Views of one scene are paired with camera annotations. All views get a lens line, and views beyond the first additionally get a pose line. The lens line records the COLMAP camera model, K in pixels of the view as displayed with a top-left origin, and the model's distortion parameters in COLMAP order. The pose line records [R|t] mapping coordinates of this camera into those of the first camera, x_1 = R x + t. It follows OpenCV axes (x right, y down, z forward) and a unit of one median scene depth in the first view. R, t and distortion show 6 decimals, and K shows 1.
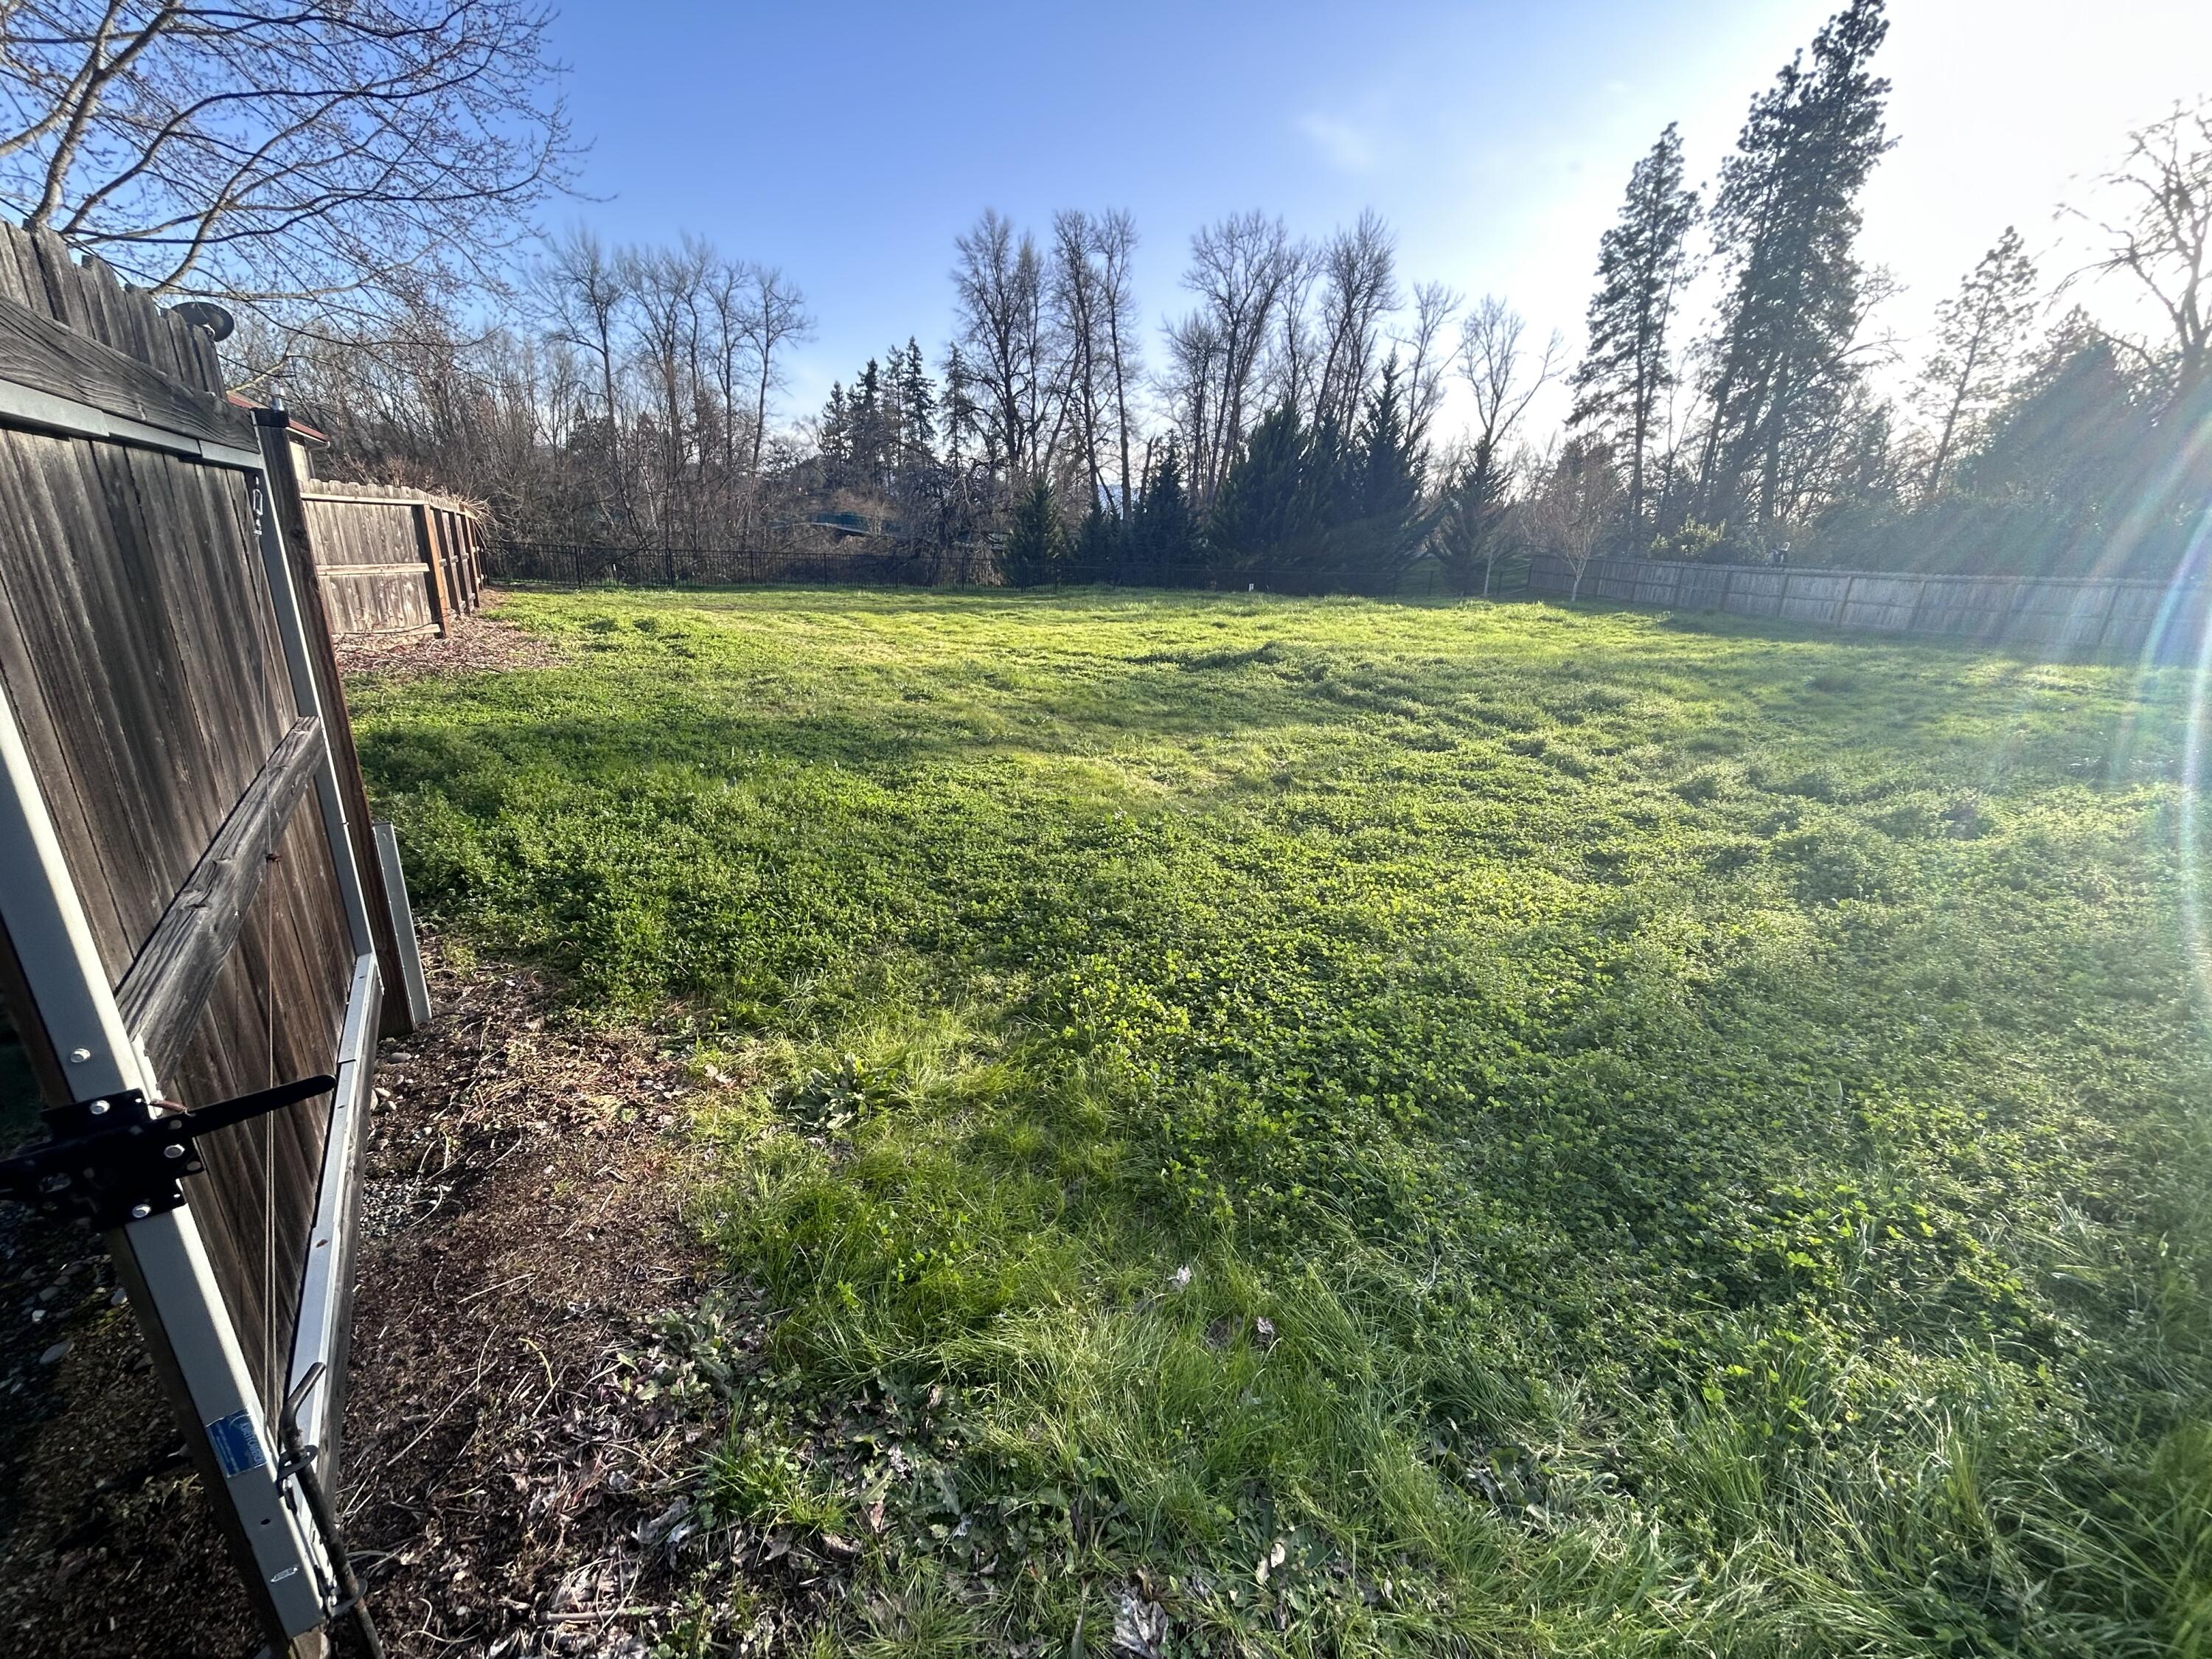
lens RADIAL K [[901.9, 0, 1102.7], [0, 901.9, 827.7], [0, 0, 1]] dist [-0.000301, 0.002382]
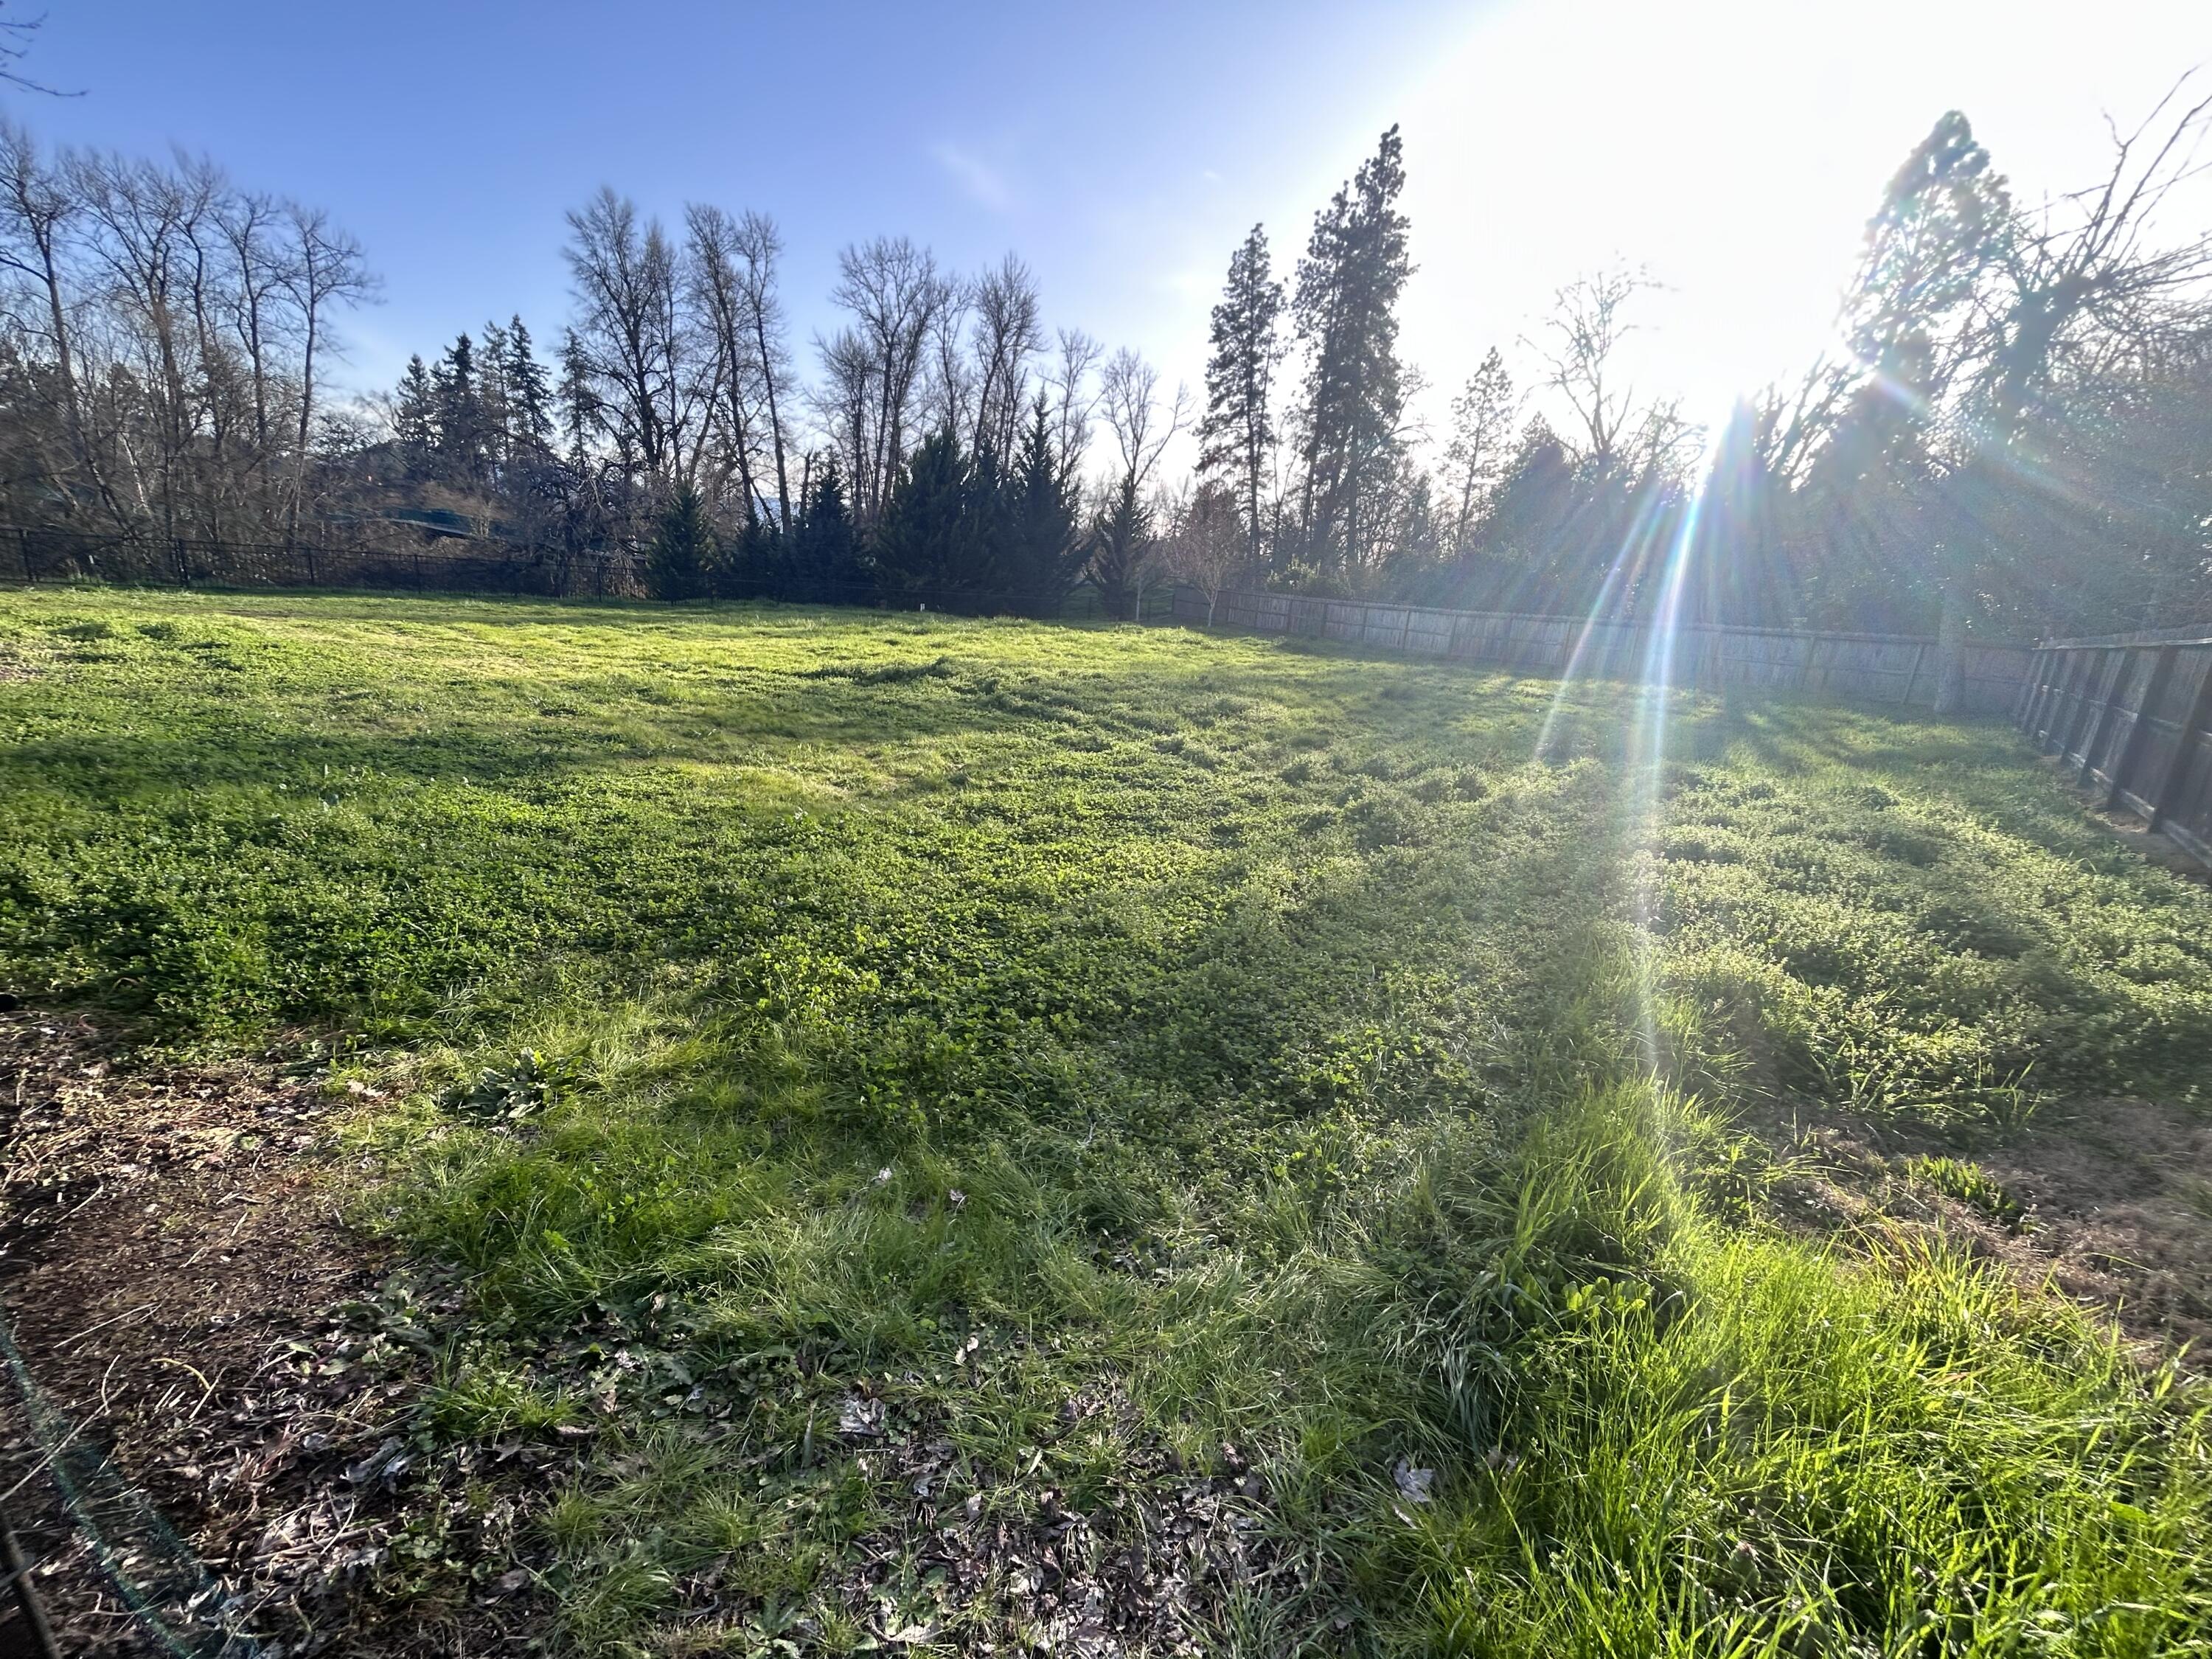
lens RADIAL K [[901.9, 0, 1102.7], [0, 901.9, 827.7], [0, 0, 1]] dist [-0.000301, 0.002382]
pose [[0.939466, -0.057681, 0.337753, -0.002404], [0.065404, 0.997792, -0.011521, 0.016132], [-0.336343, 0.032914, 0.941164, -0.035791]]
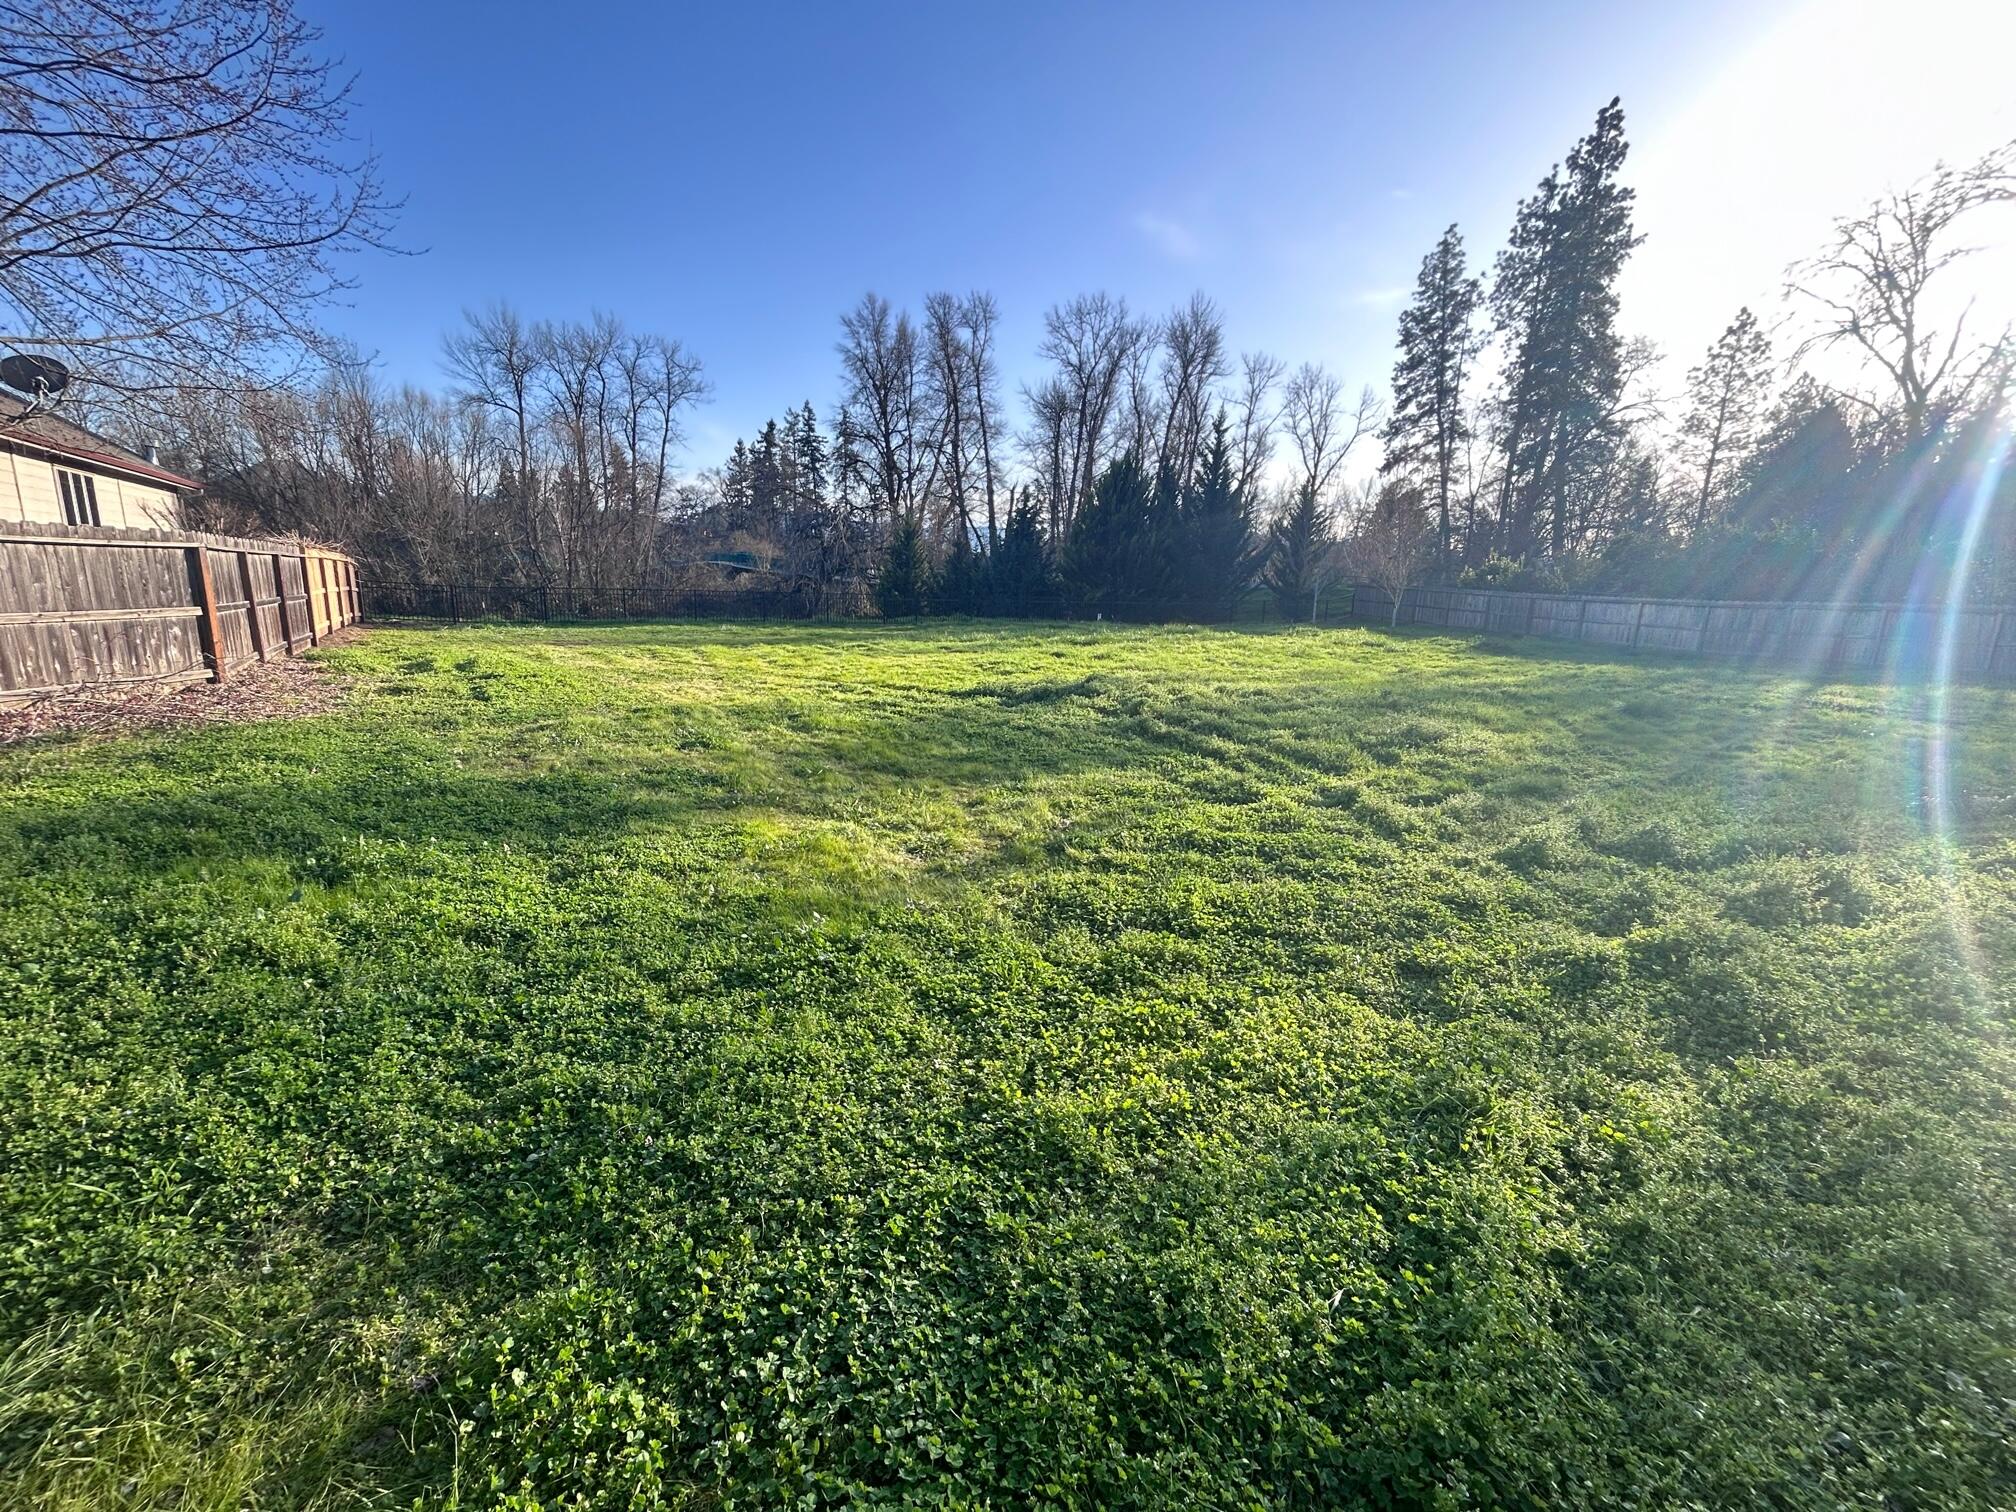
lens RADIAL K [[818.7, 0, 1008.0], [0, 818.7, 756.0], [0, 0, 1]] dist [-0.001514, 0.004159]
pose [[0.999497, -0.014086, 0.028429, 0.081568], [0.016585, 0.995836, -0.089643, -0.044812], [-0.027048, 0.090070, 0.995568, 0.129432]]
